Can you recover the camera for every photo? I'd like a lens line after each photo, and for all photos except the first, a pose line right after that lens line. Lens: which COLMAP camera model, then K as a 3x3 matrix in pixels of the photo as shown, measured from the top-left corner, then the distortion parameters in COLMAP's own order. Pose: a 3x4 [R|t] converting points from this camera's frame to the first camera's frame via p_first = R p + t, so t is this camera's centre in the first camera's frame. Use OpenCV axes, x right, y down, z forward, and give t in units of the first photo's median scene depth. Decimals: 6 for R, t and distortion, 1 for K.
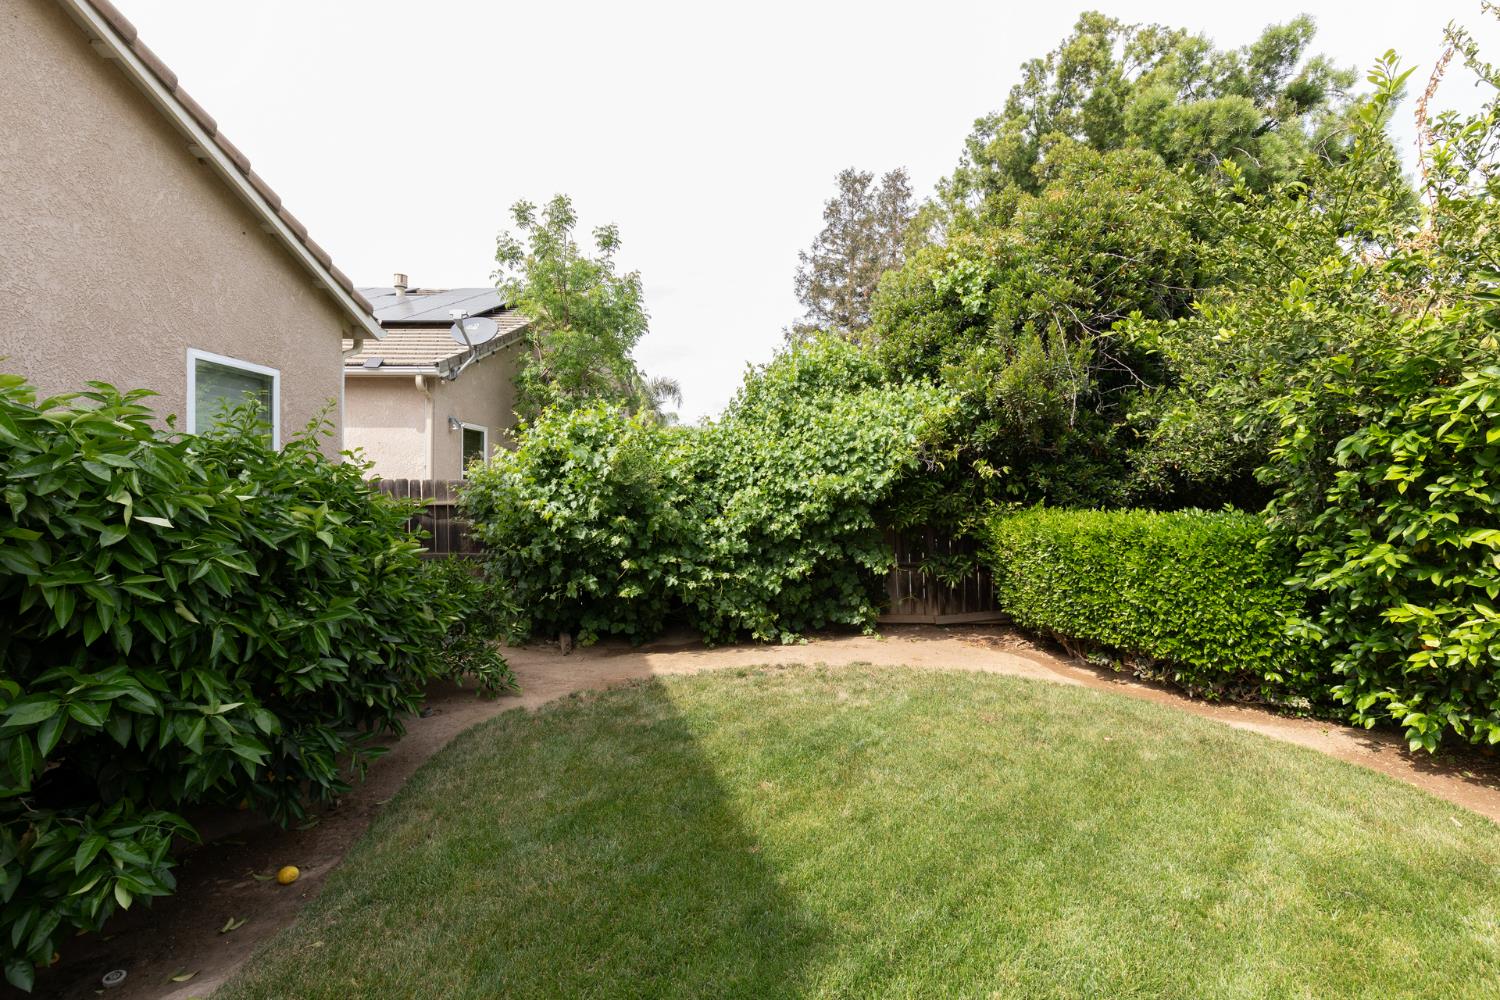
lens RADIAL K [[703.2, 0, 750.0], [0, 703.2, 500.0], [0, 0, 1]] dist [-0.000820, -0.000375]
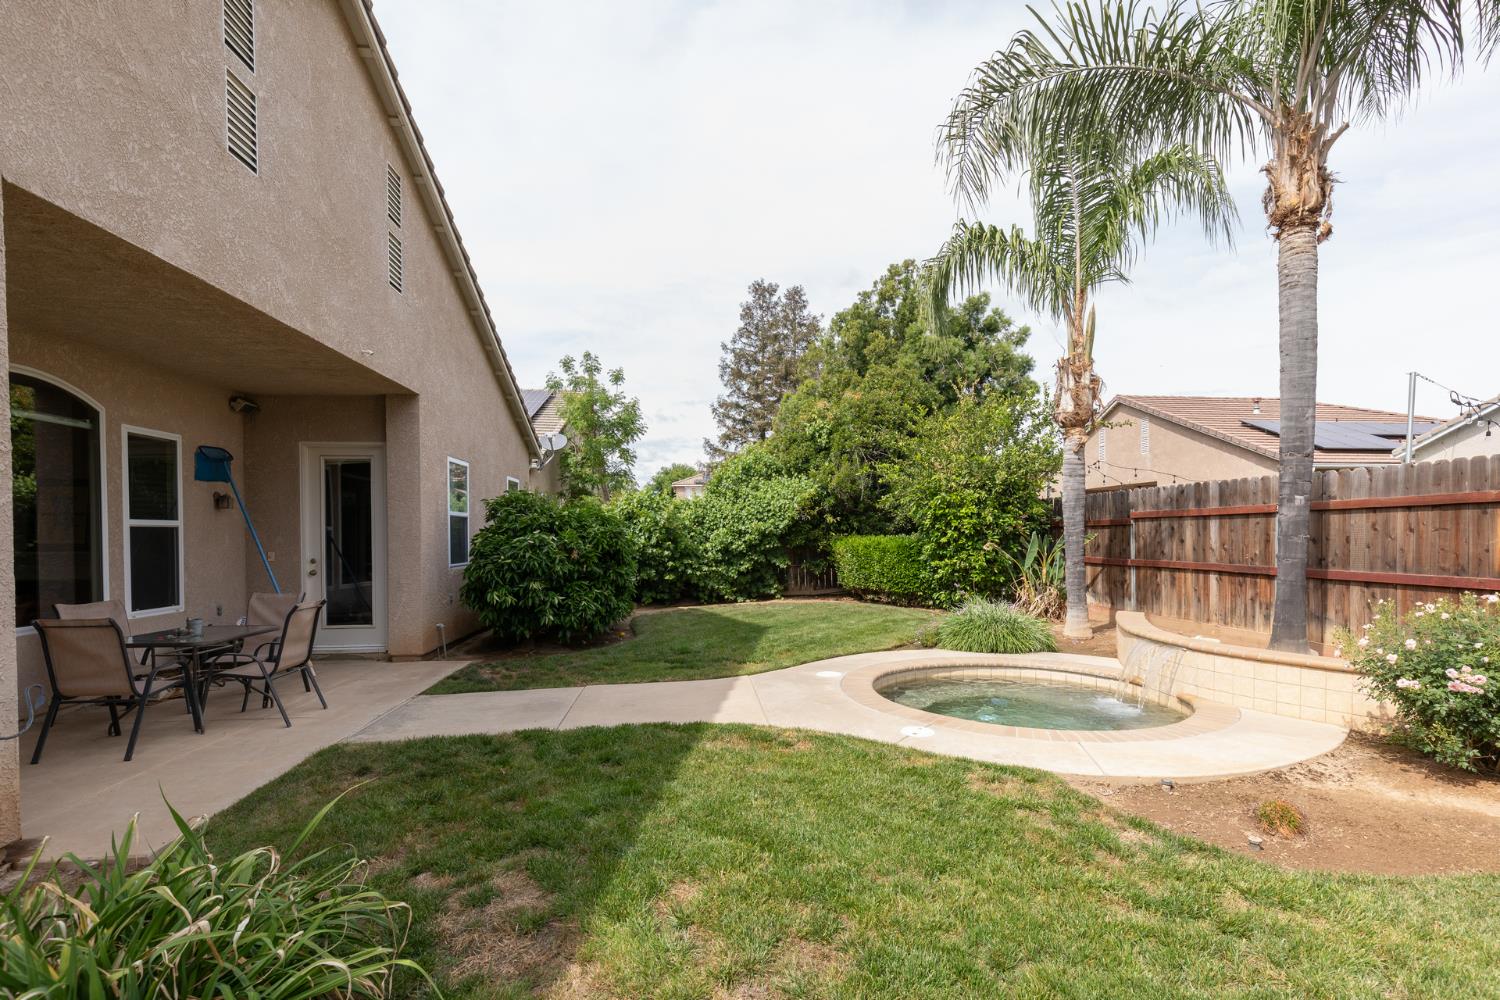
lens RADIAL K [[703.2, 0, 750.0], [0, 703.2, 500.0], [0, 0, 1]] dist [-0.000820, -0.000375]
pose [[0.992156, -0.008470, 0.124719, -0.177646], [0.015722, 0.998234, -0.057278, 0.019041], [-0.124013, 0.058790, 0.990537, -1.106868]]
